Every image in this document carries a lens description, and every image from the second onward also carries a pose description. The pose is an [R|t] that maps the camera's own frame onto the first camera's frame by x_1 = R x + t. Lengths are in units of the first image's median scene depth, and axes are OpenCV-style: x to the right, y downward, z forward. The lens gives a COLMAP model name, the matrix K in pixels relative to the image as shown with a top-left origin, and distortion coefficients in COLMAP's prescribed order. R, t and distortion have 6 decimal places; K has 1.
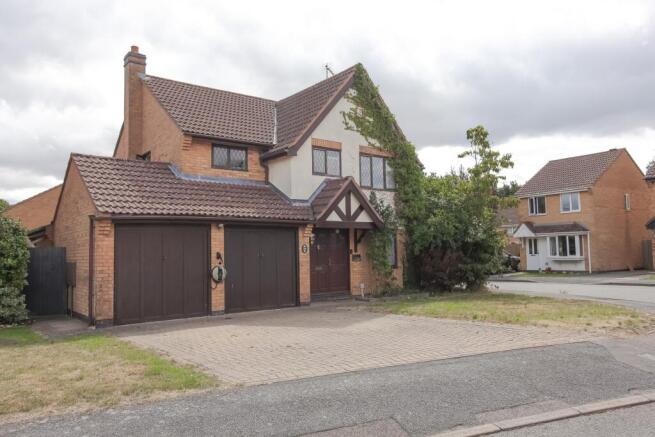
lens RADIAL K [[504.8, 0, 327.5], [0, 504.8, 218.5], [0, 0, 1]] dist [-0.000579, 0.000348]
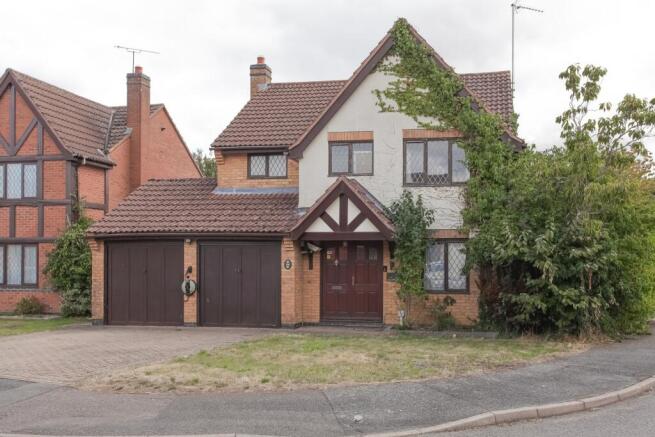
lens RADIAL K [[604.0, 0, 327.6], [0, 604.0, 259.9], [0, 0, 1]] dist [0.003123, 0.001060]
pose [[0.652242, 0.021370, -0.757710, 0.730962], [0.035842, 0.997615, 0.058989, -0.007443], [0.757163, -0.065633, 0.649920, 0.333565]]
